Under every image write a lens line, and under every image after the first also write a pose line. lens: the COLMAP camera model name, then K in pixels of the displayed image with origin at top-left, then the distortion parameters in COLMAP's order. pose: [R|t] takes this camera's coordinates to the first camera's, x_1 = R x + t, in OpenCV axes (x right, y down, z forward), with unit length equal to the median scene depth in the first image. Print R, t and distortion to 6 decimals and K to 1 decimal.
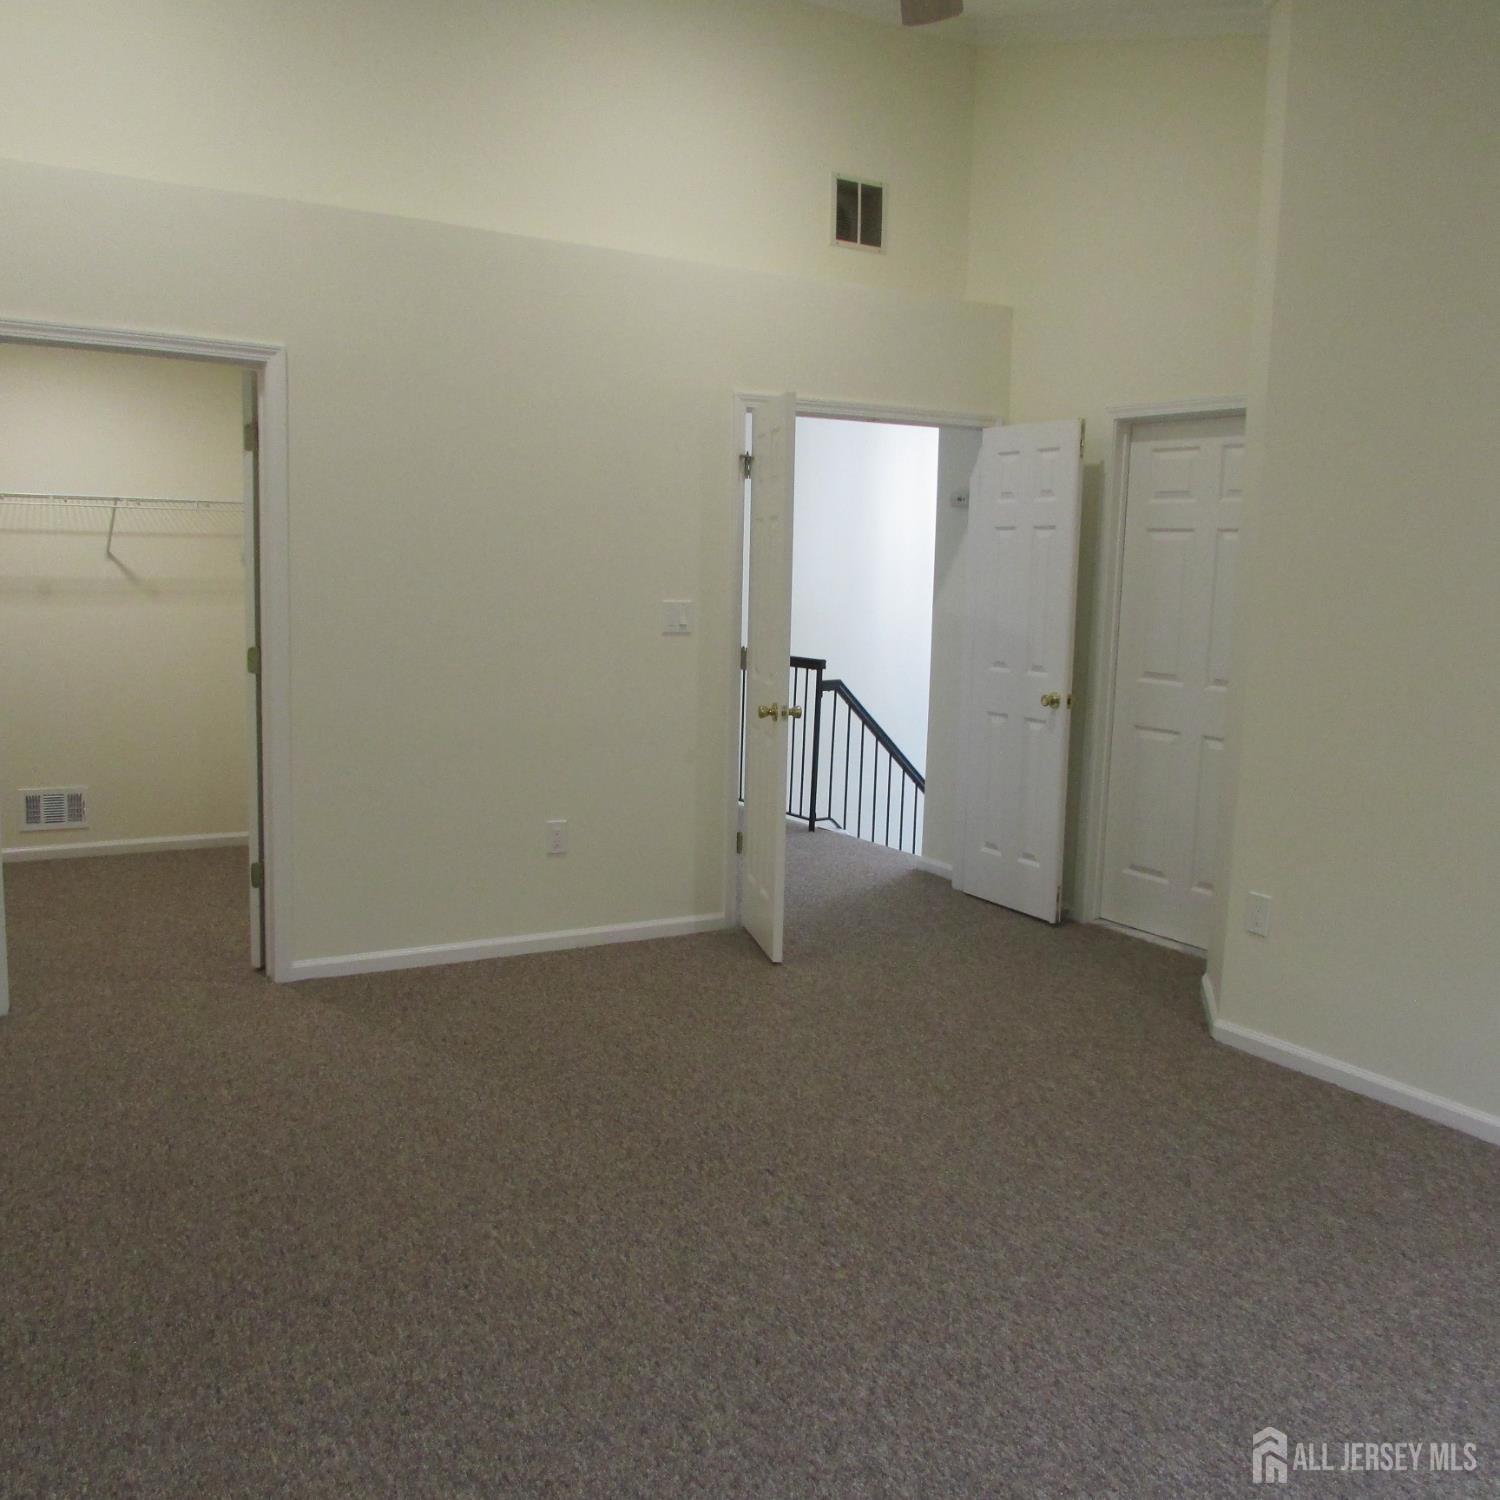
lens RADIAL K [[1419.3, 0, 752.3], [0, 1419.3, 745.8], [0, 0, 1]] dist [-0.029247, 0.000000]
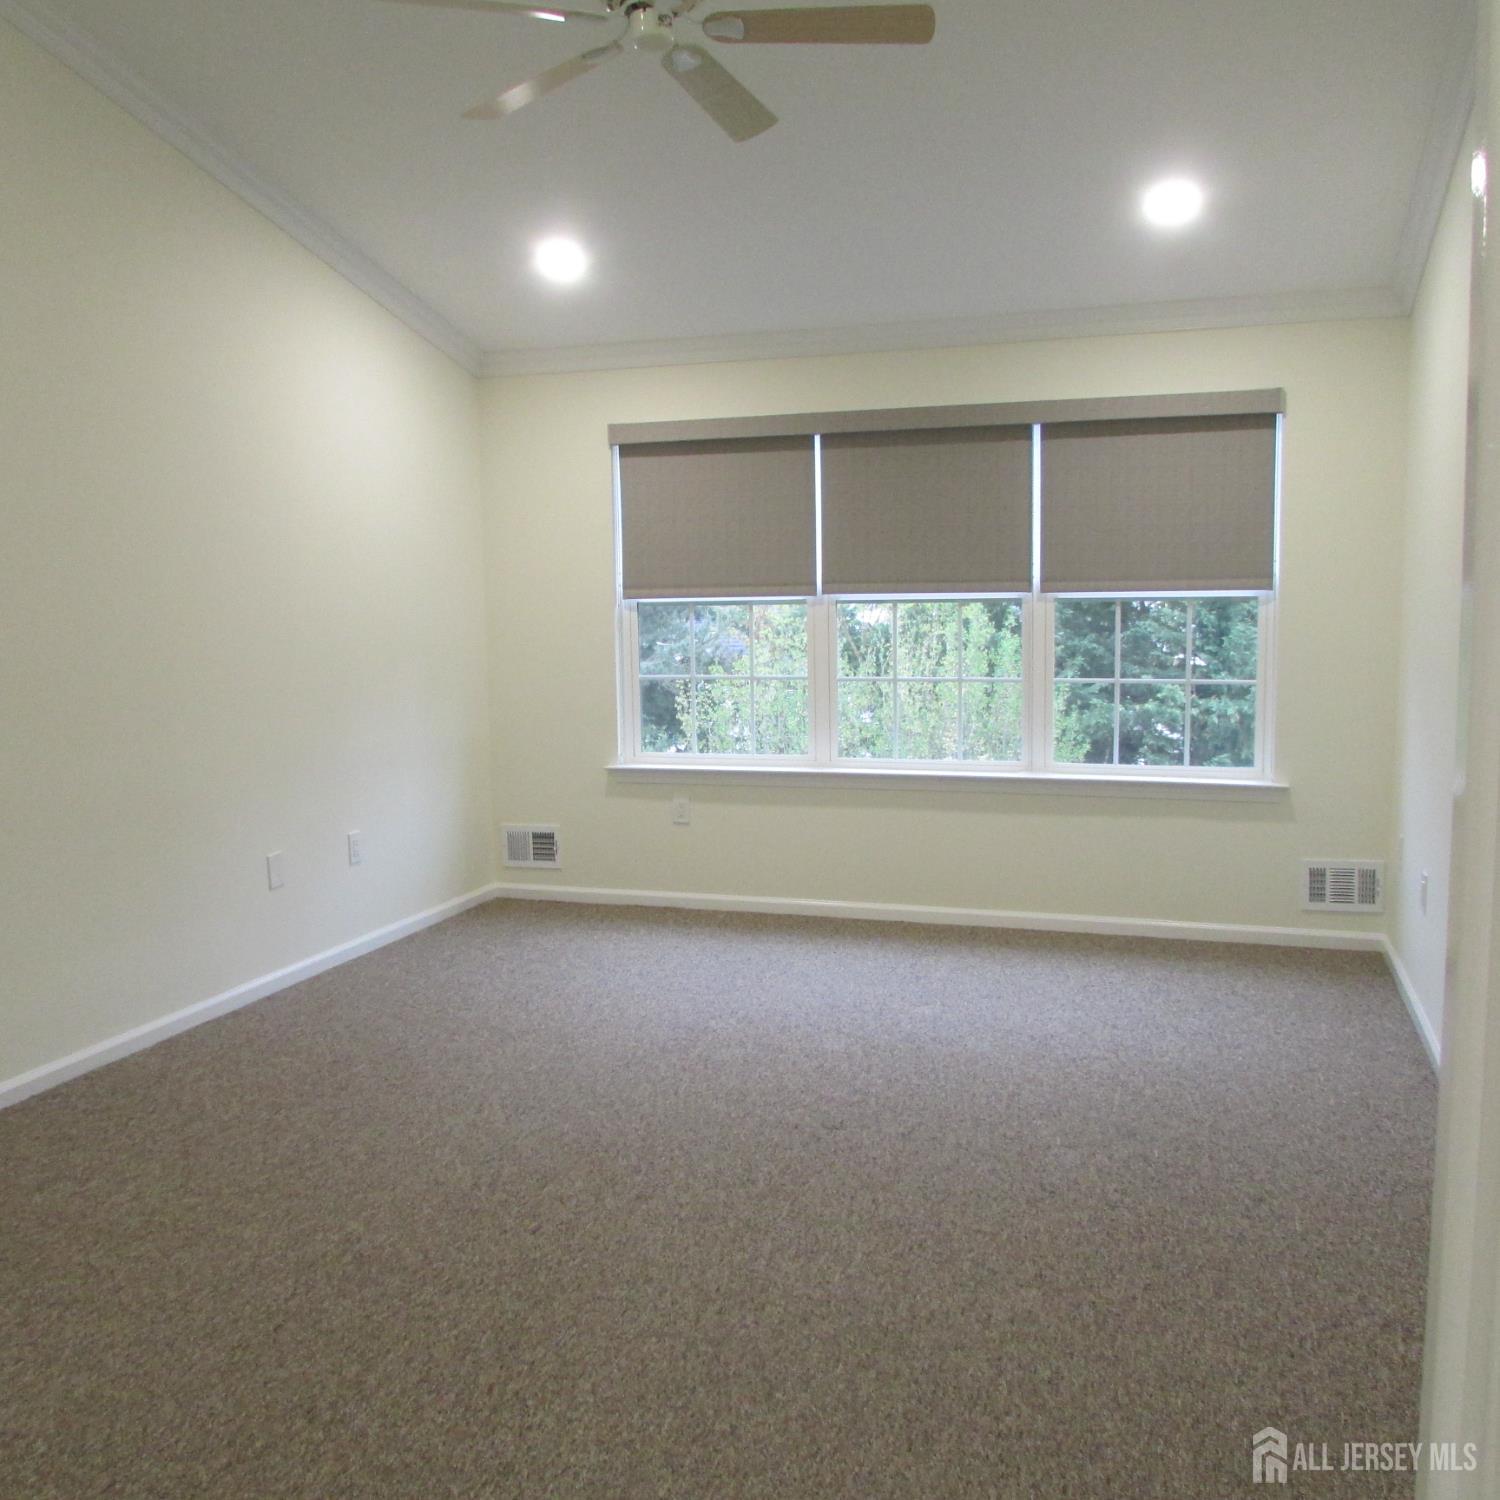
lens RADIAL K [[1419.3, 0, 750.2], [0, 1419.3, 750.1], [0, 0, 1]] dist [-0.029247, 0.000000]
pose [[-0.644004, -0.106875, 0.757520, -0.508690], [0.087440, 0.973421, 0.211672, -0.128520], [-0.760008, 0.202555, -0.617543, 0.956999]]
